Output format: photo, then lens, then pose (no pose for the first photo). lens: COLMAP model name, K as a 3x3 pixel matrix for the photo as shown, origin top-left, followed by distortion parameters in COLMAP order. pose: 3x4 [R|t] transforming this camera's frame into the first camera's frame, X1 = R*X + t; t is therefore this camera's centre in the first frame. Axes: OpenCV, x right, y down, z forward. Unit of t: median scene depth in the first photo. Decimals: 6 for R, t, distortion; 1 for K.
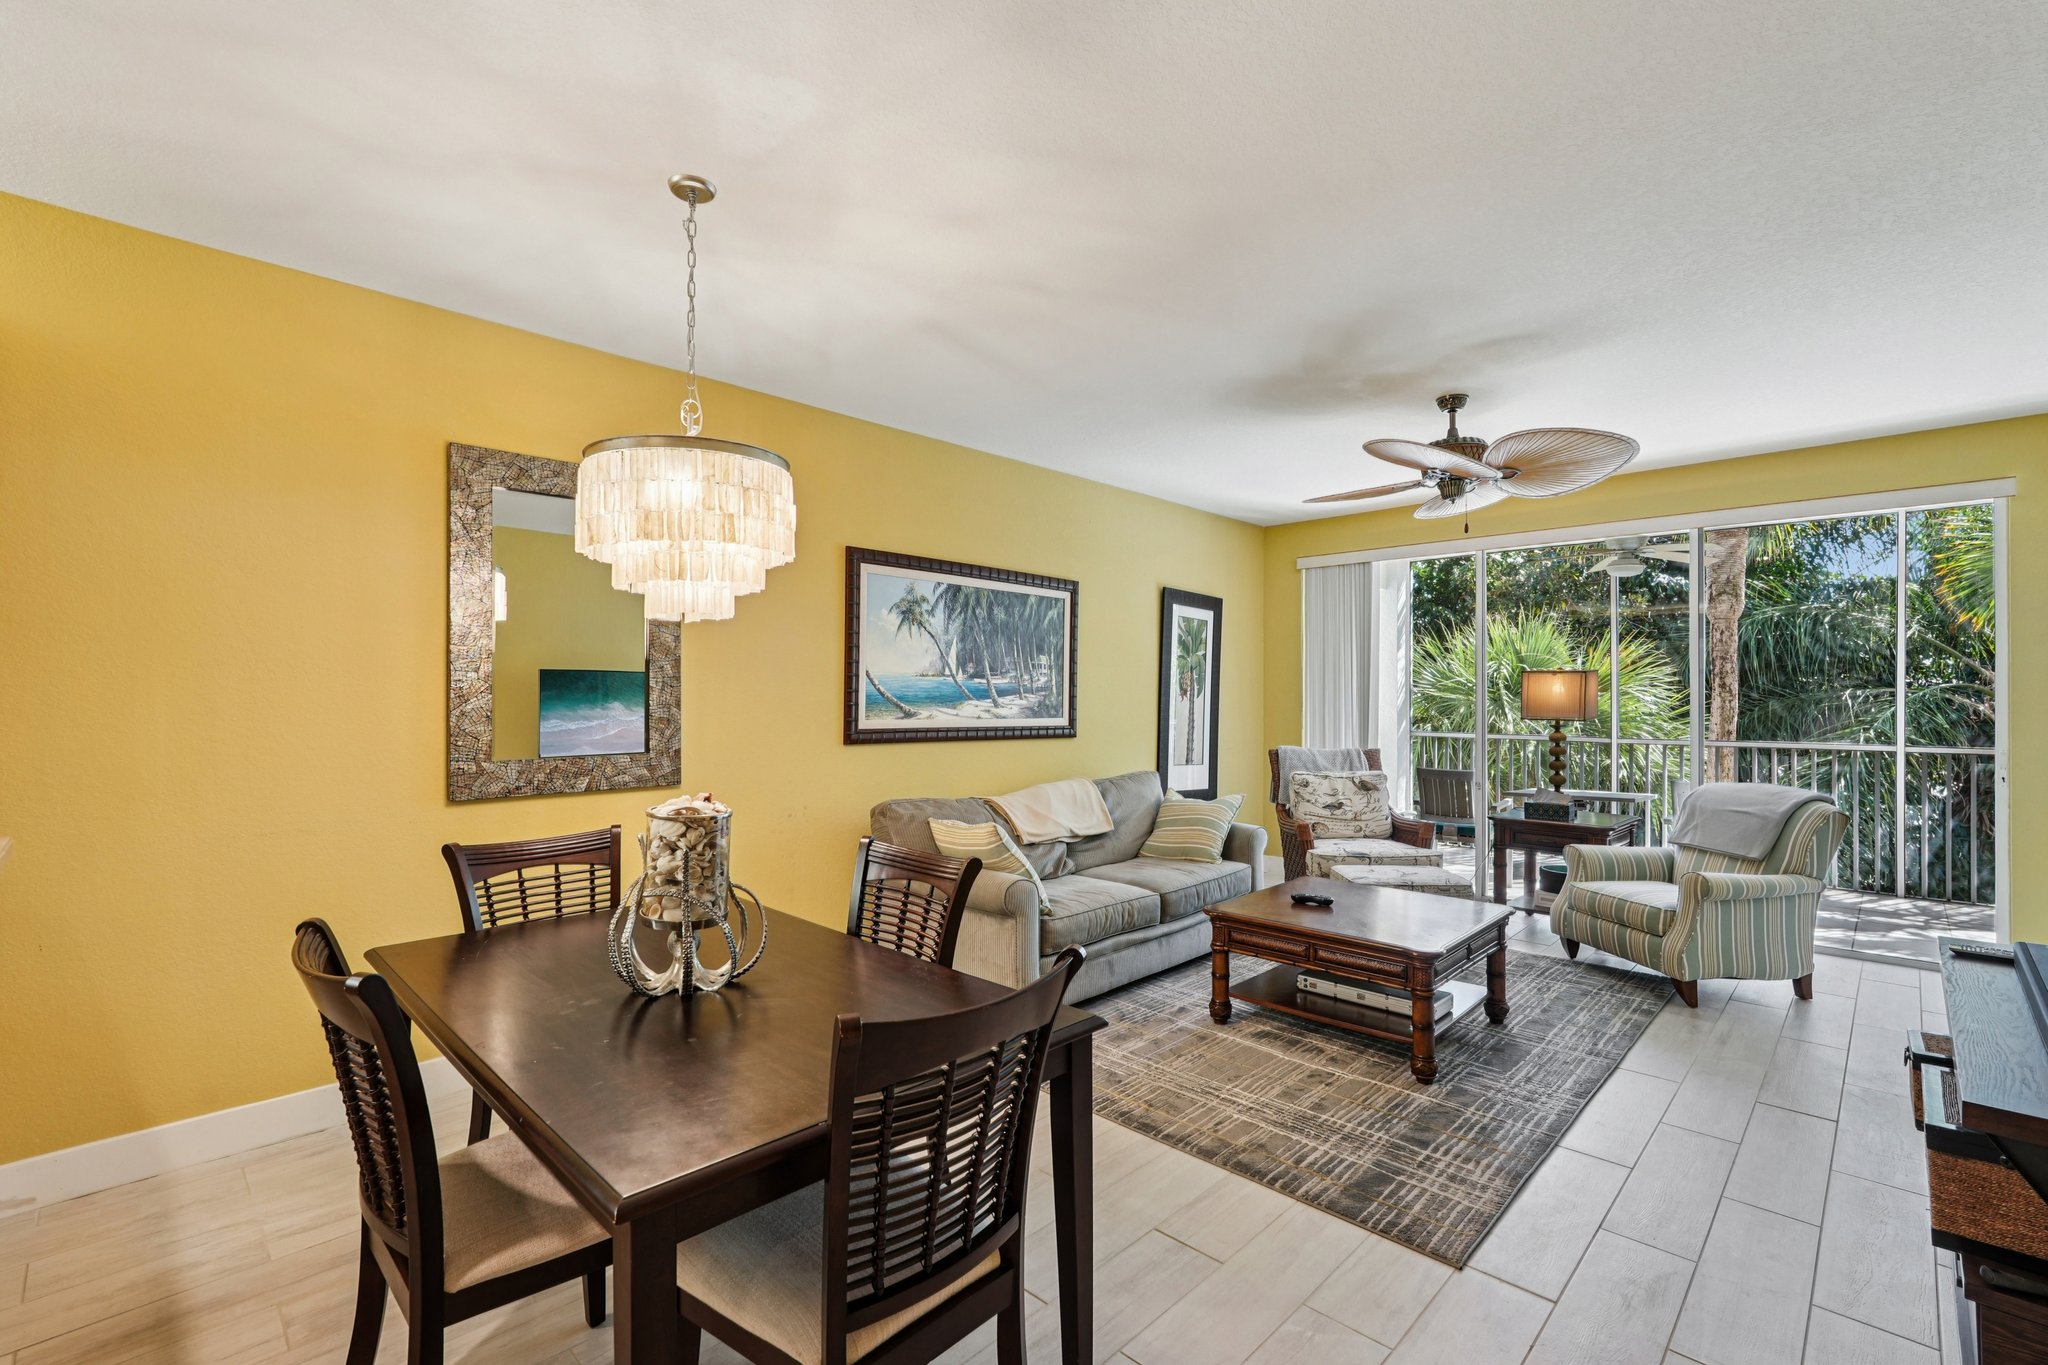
lens RADIAL K [[920.7, 0, 1023.1], [0, 920.7, 684.6], [0, 0, 1]] dist [-0.001919, 0.002519]
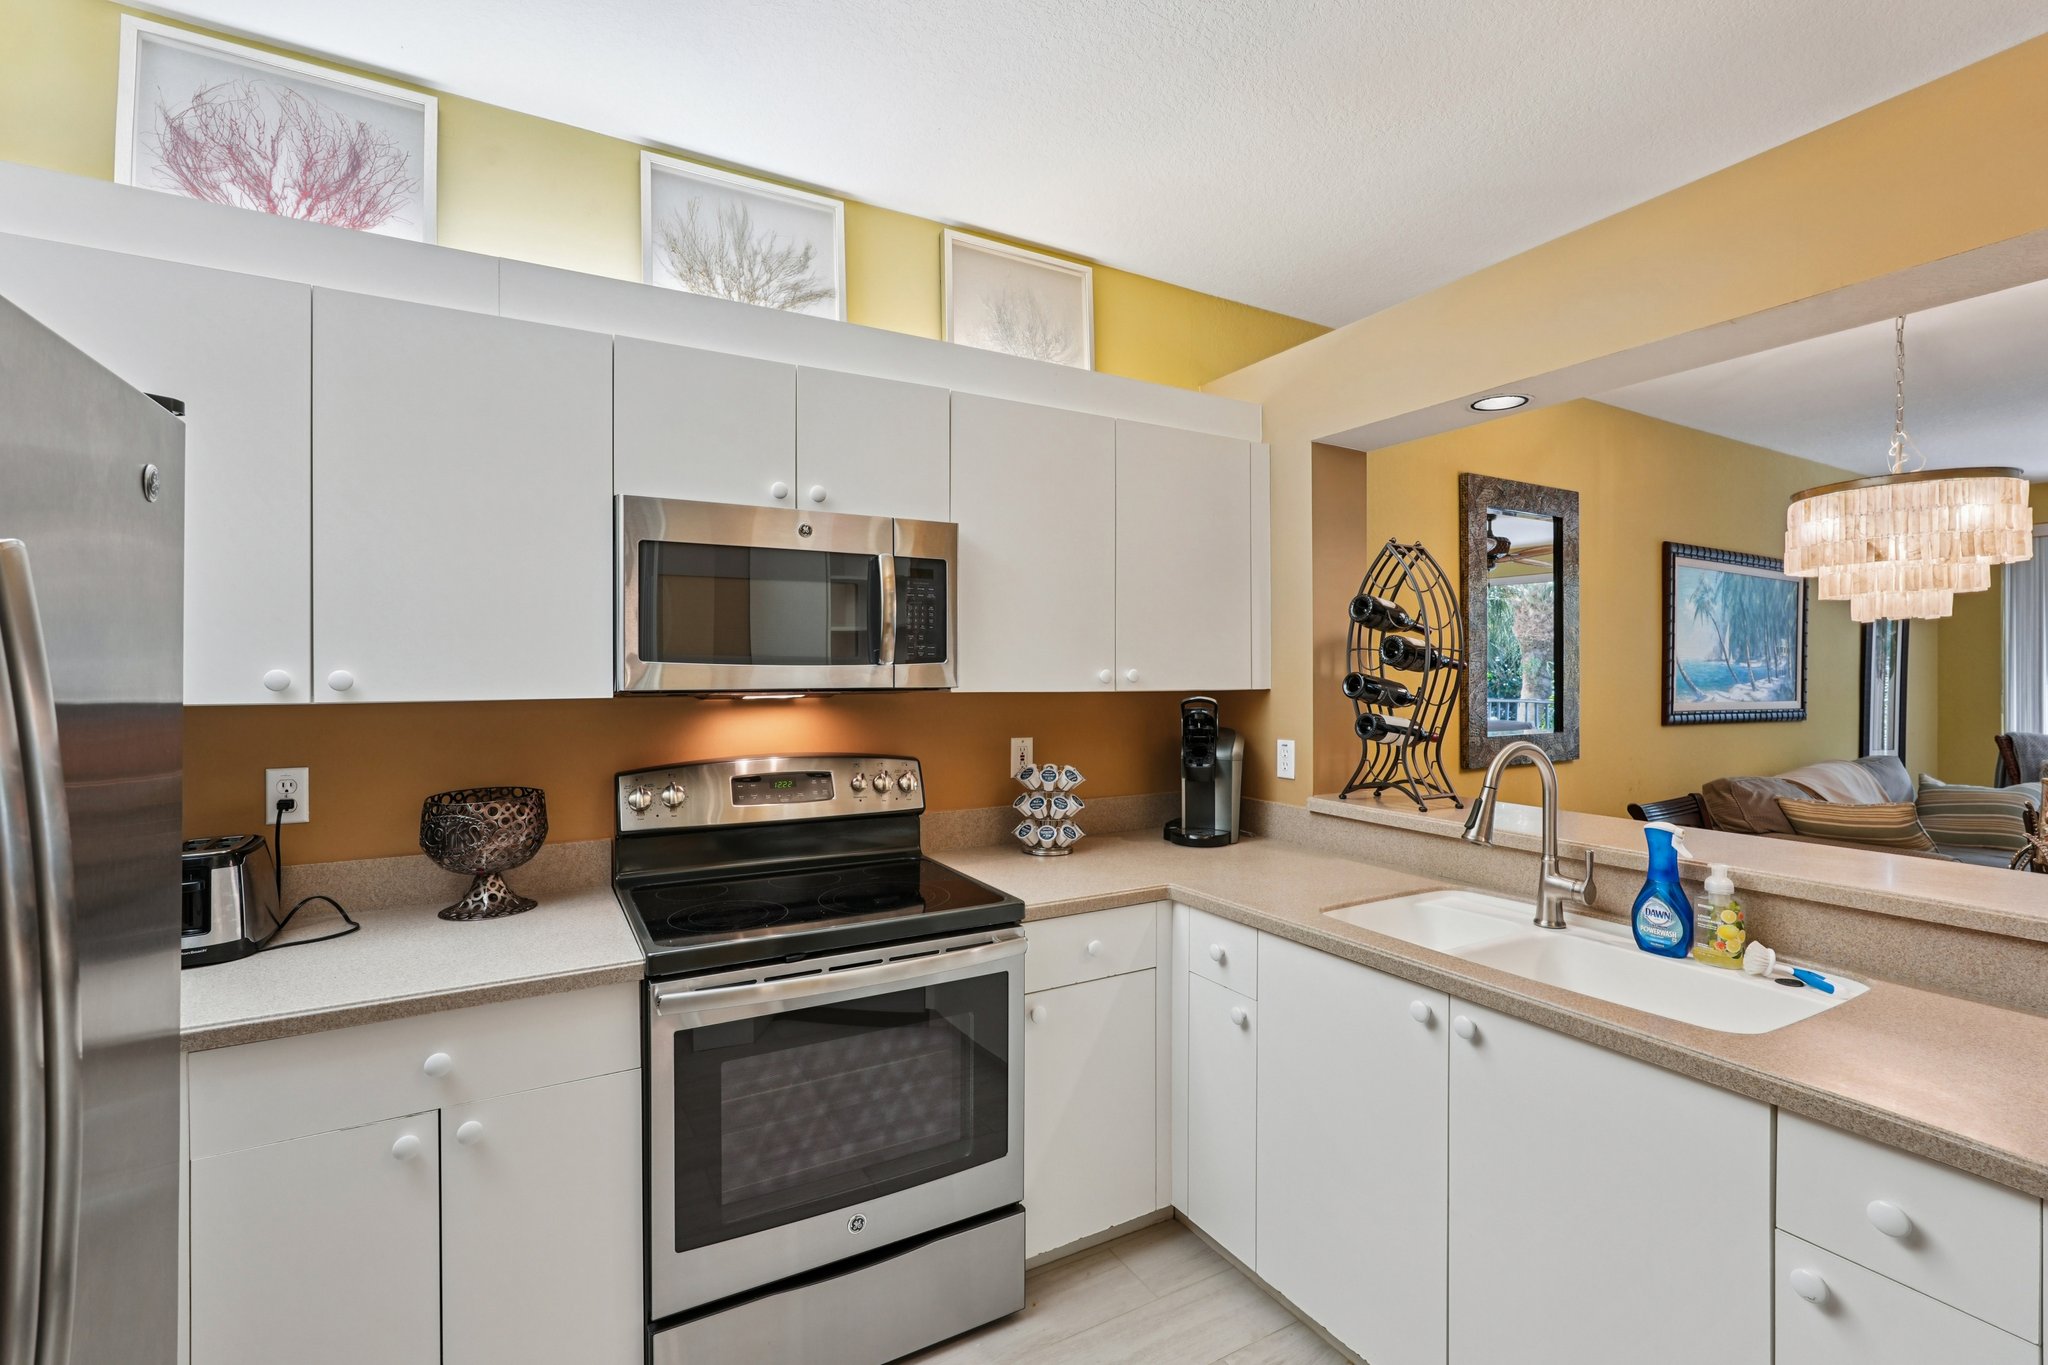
lens RADIAL K [[920.7, 0, 1023.6], [0, 920.7, 679.5], [0, 0, 1]] dist [-0.001919, 0.002519]
pose [[0.953793, -0.002840, -0.300451, -0.577359], [0.008288, 0.999824, 0.016857, -0.013257], [0.300350, -0.018568, 0.953648, -0.252070]]
